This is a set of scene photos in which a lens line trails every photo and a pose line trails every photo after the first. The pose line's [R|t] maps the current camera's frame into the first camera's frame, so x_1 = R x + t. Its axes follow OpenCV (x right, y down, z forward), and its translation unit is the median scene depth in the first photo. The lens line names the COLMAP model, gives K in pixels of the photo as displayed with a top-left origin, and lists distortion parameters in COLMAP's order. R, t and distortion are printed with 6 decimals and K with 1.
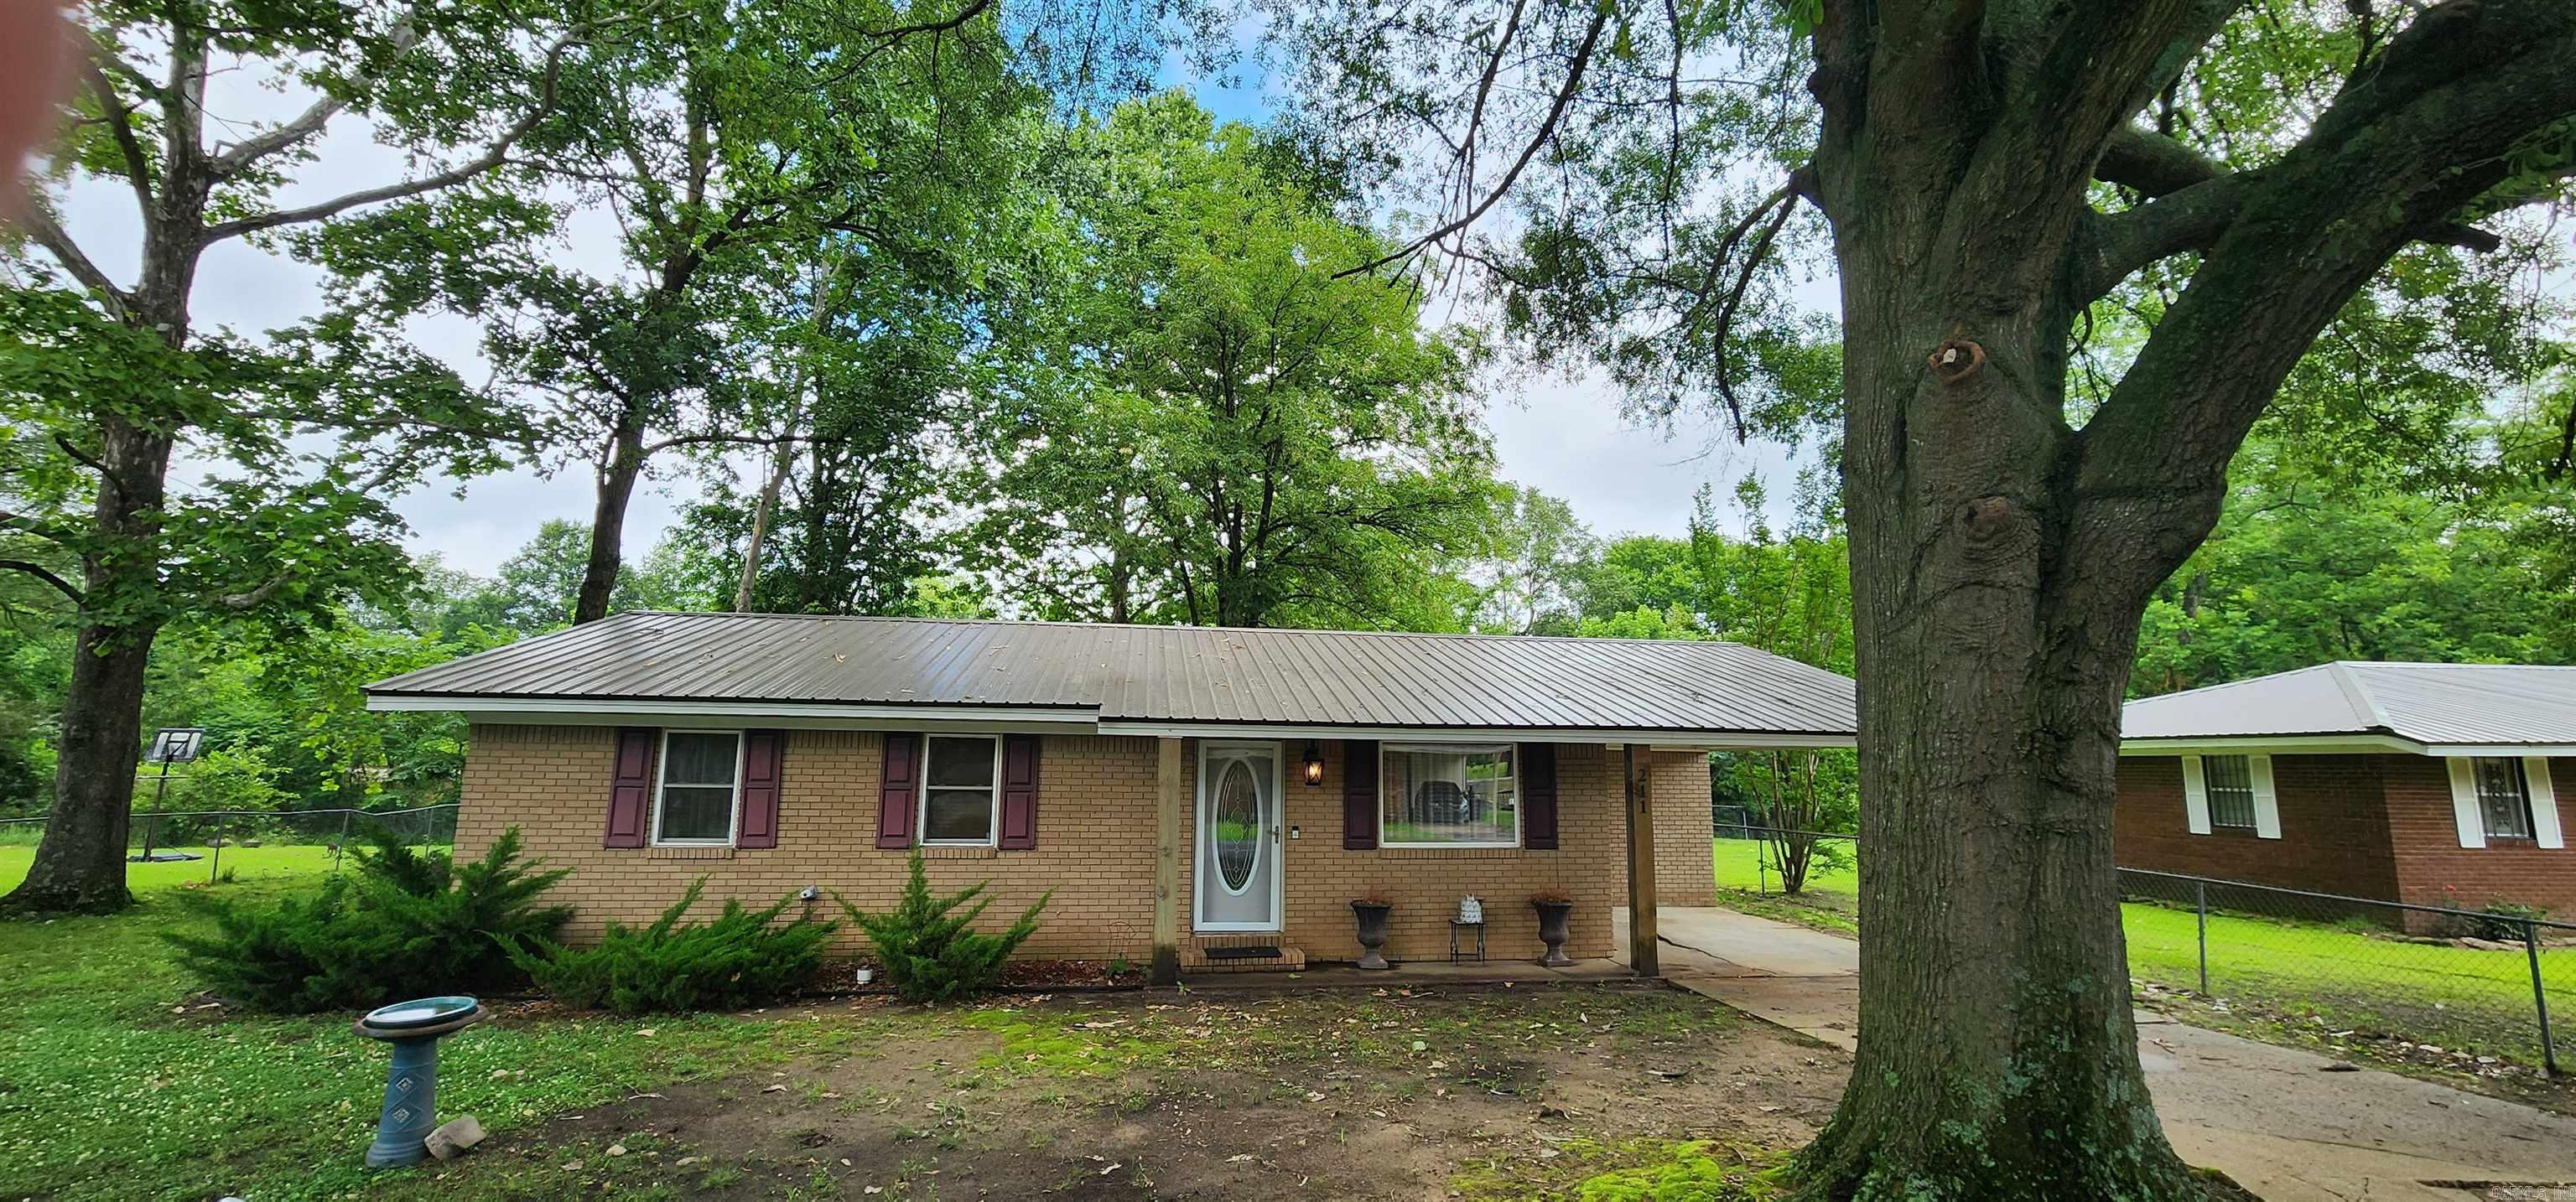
lens RADIAL K [[1049.8, 0, 1297.3], [0, 1049.8, 601.3], [0, 0, 1]] dist [-0.000429, -0.000021]
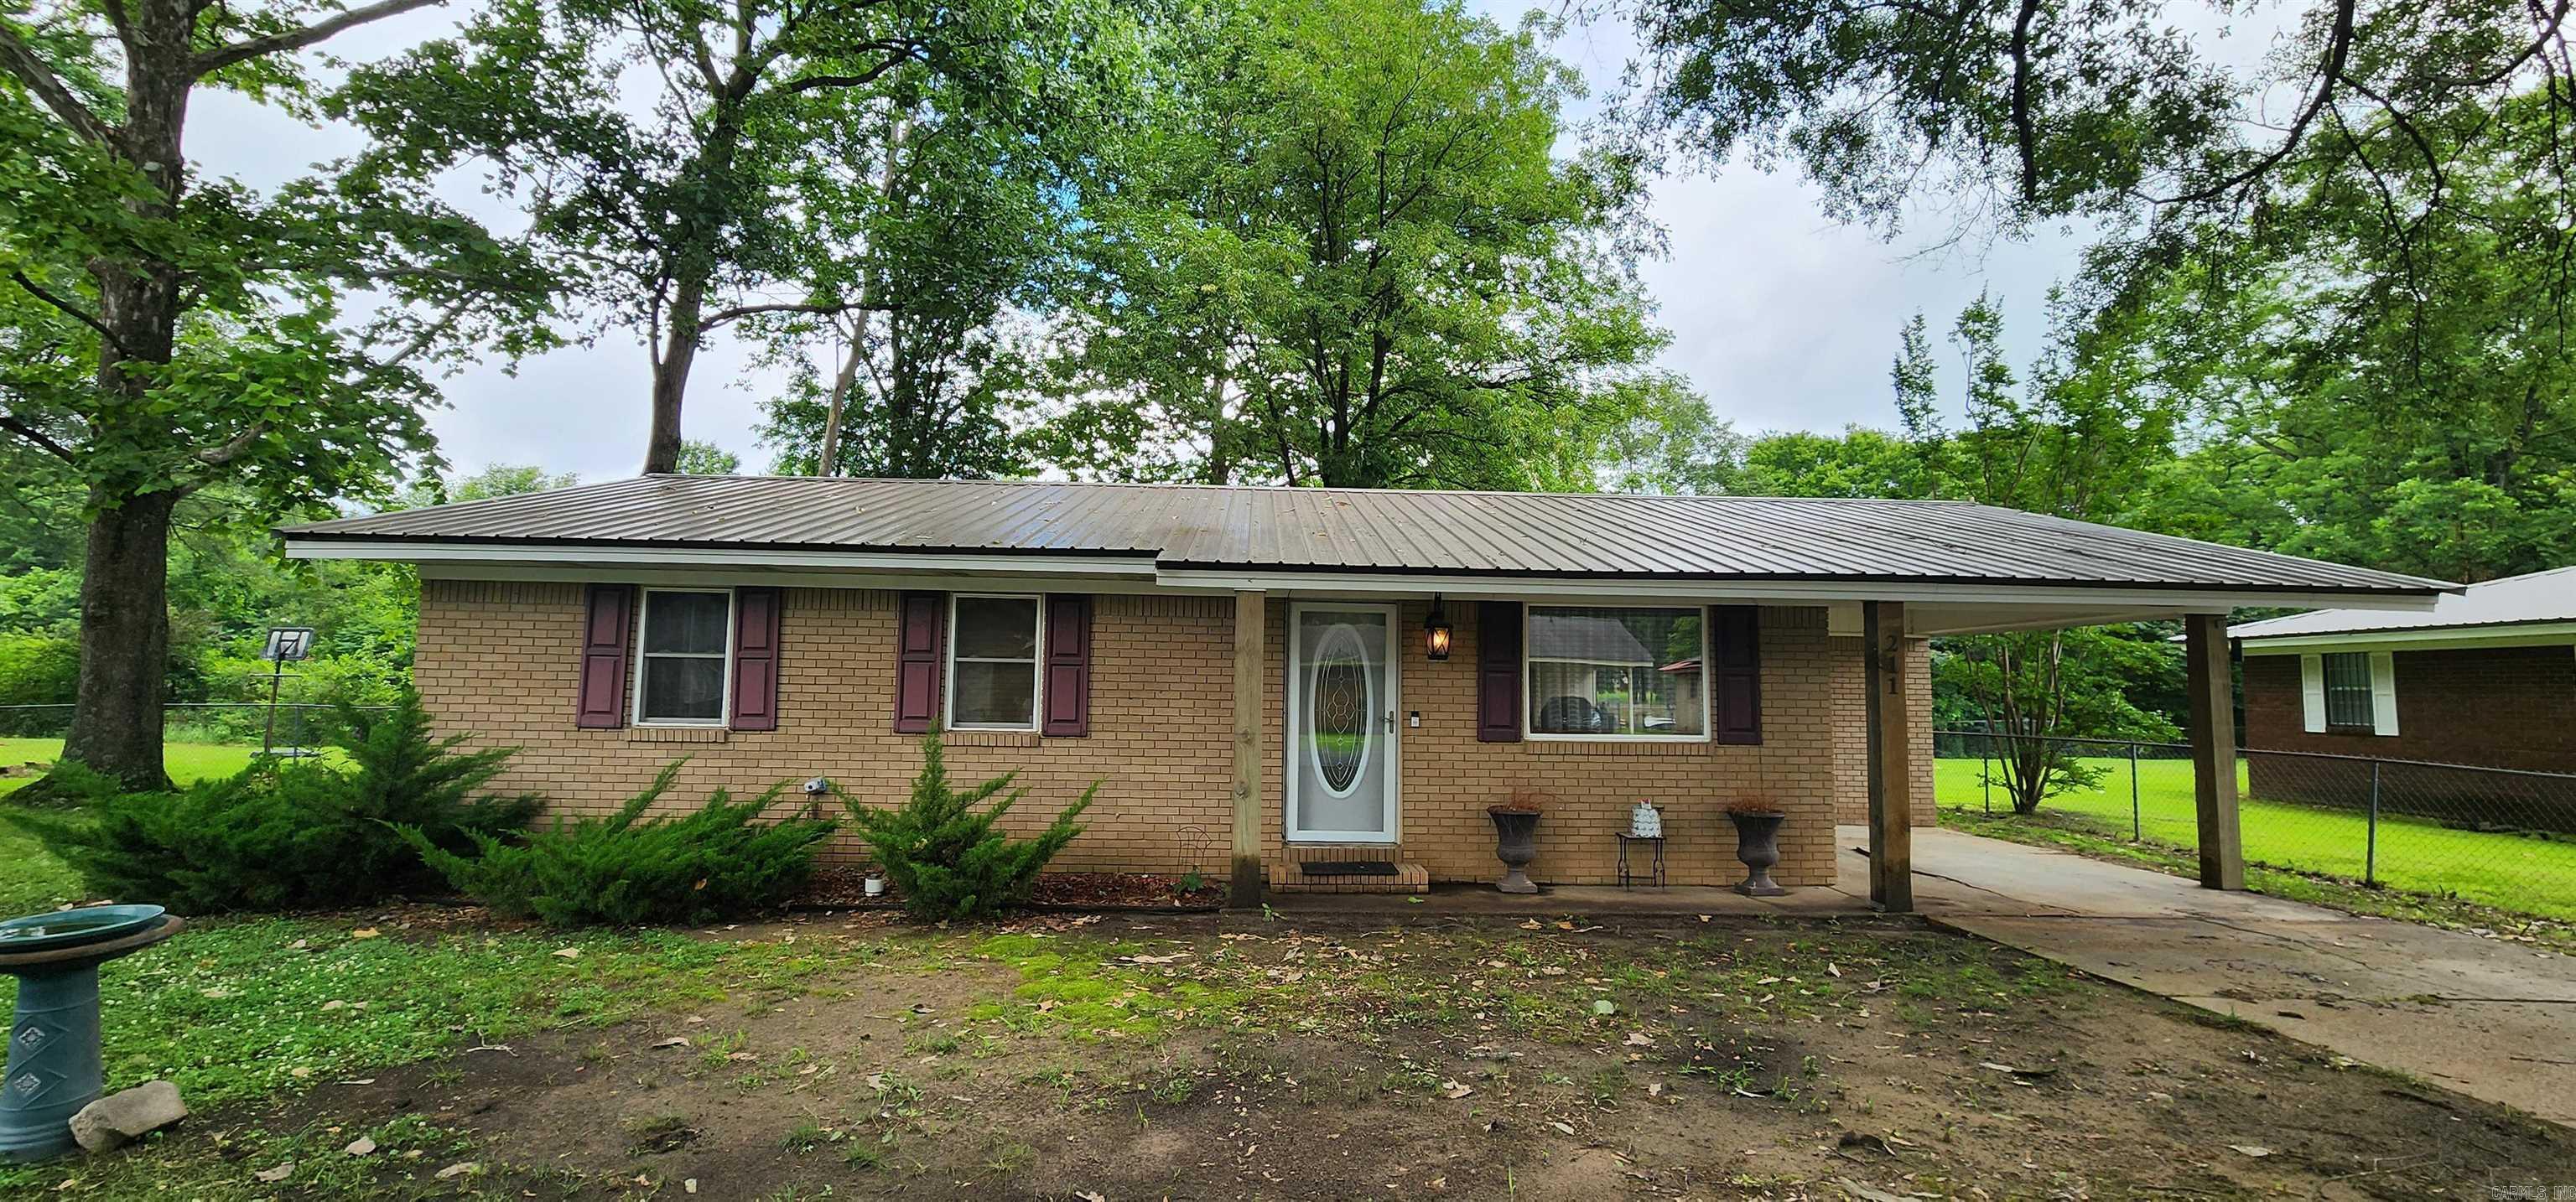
lens RADIAL K [[1049.8, 0, 1297.3], [0, 1049.8, 601.3], [0, 0, 1]] dist [-0.000429, -0.000021]
pose [[0.994335, -0.005105, -0.106170, -0.006104], [0.012684, 0.997407, 0.070840, 0.084578], [0.105533, -0.071785, 0.991821, 0.247470]]
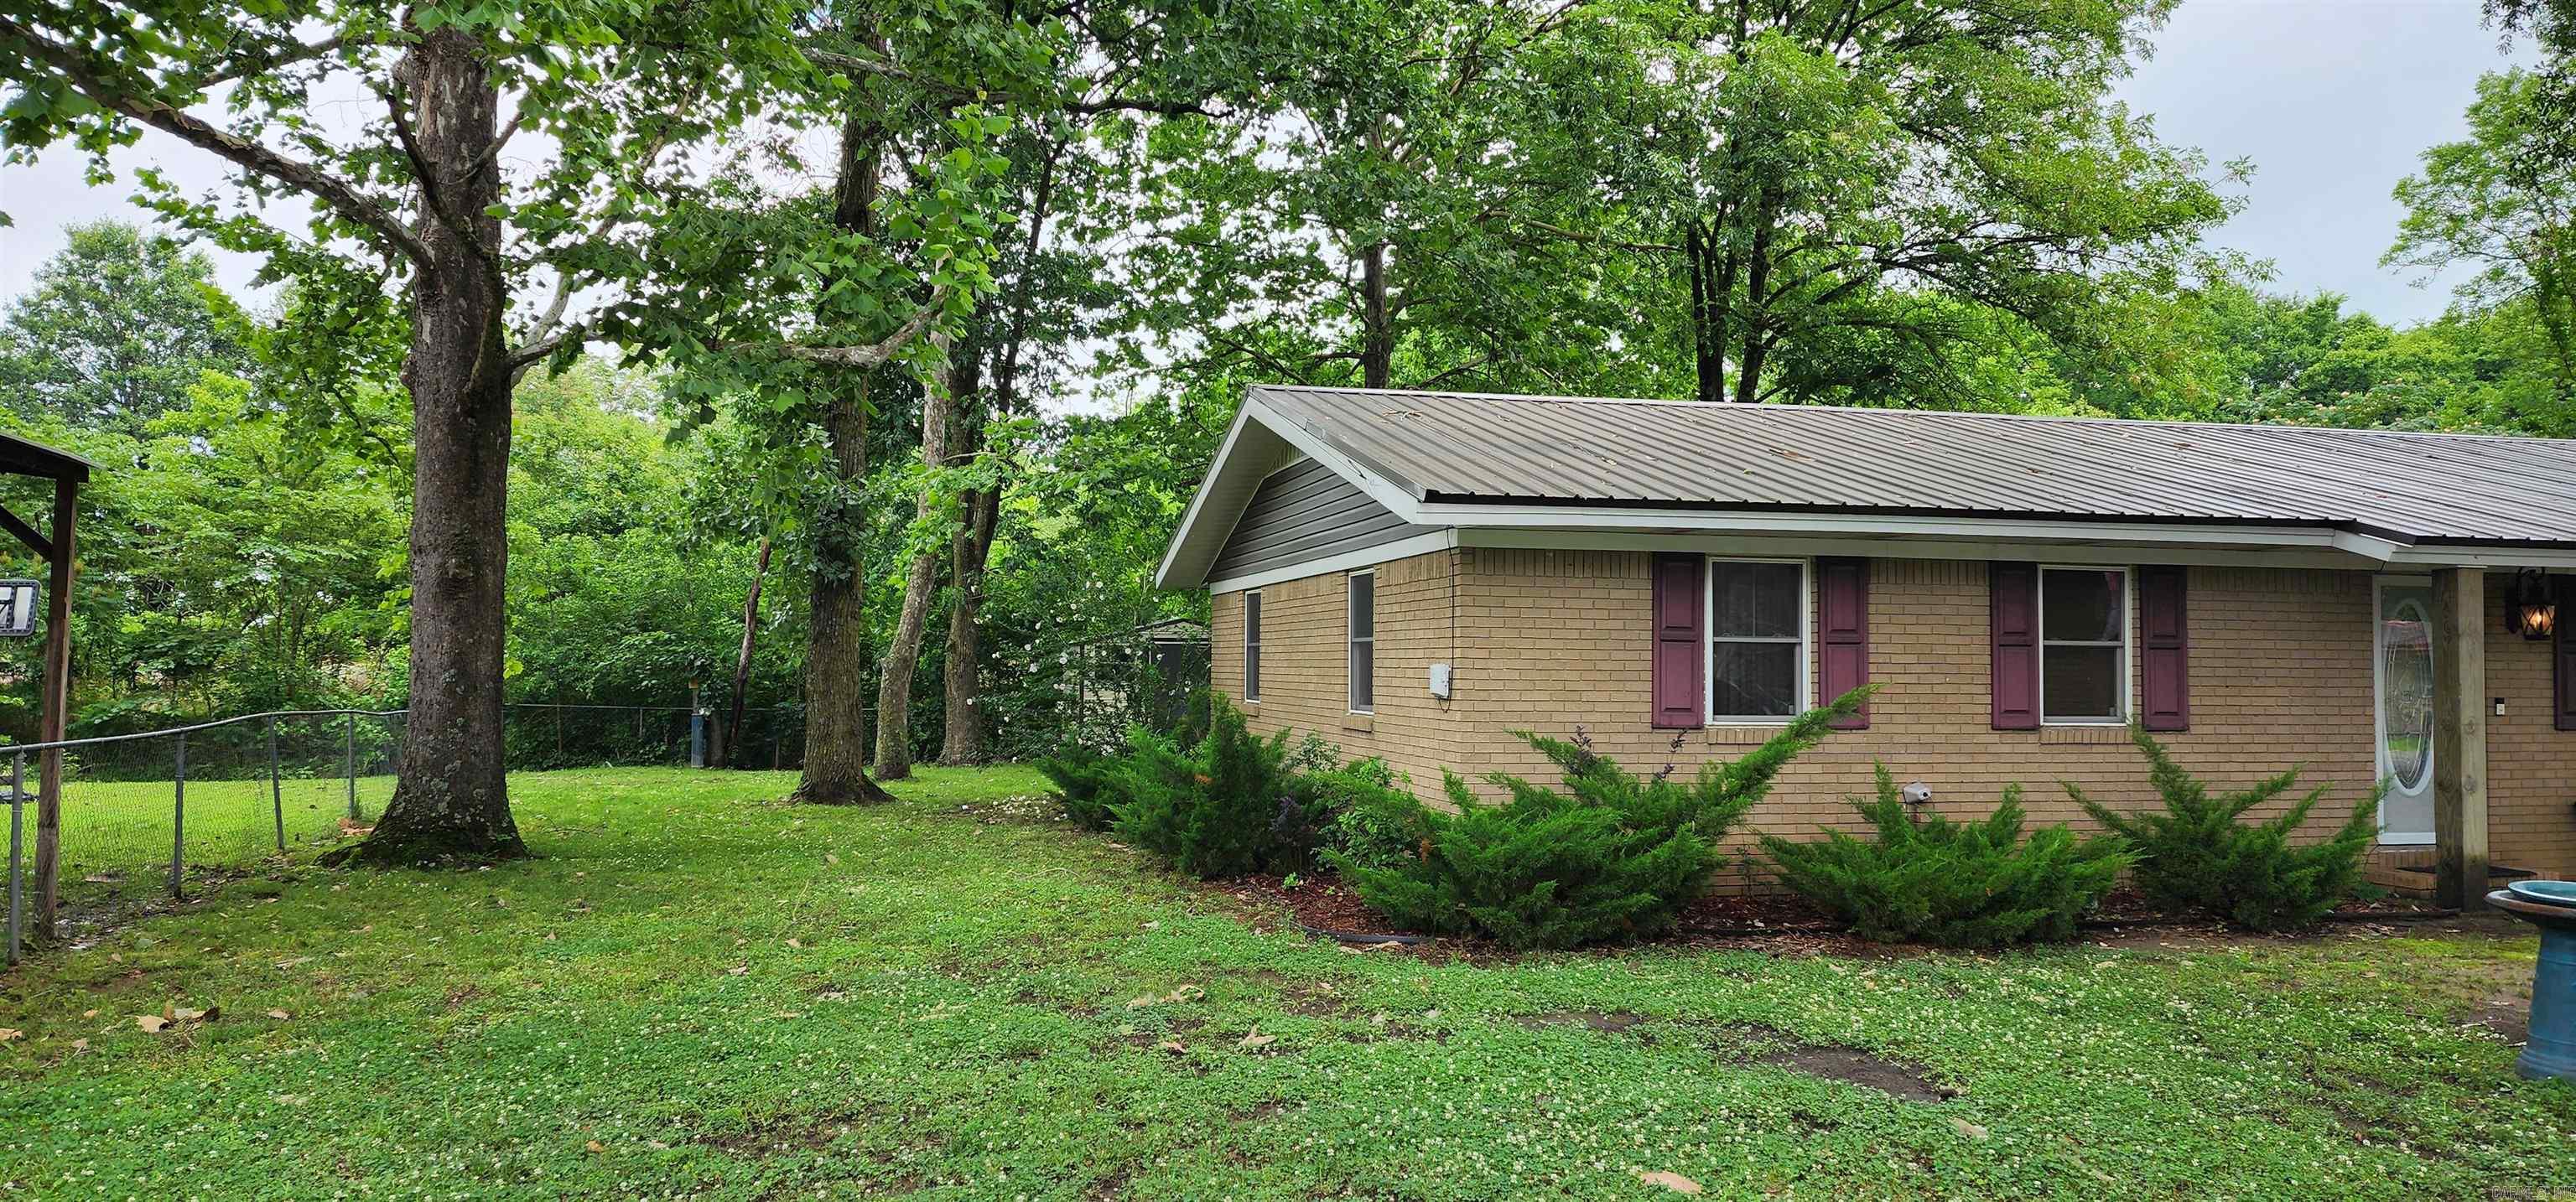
lens RADIAL K [[1678.6, 0, 1286.0], [0, 1678.6, 604.3], [0, 0, 1]] dist [0.086914, -0.079697]
pose [[0.995461, -0.001303, 0.095157, -1.011366], [-0.010286, 0.992575, 0.121198, 0.024831], [-0.094609, -0.121627, 0.988057, -0.049207]]
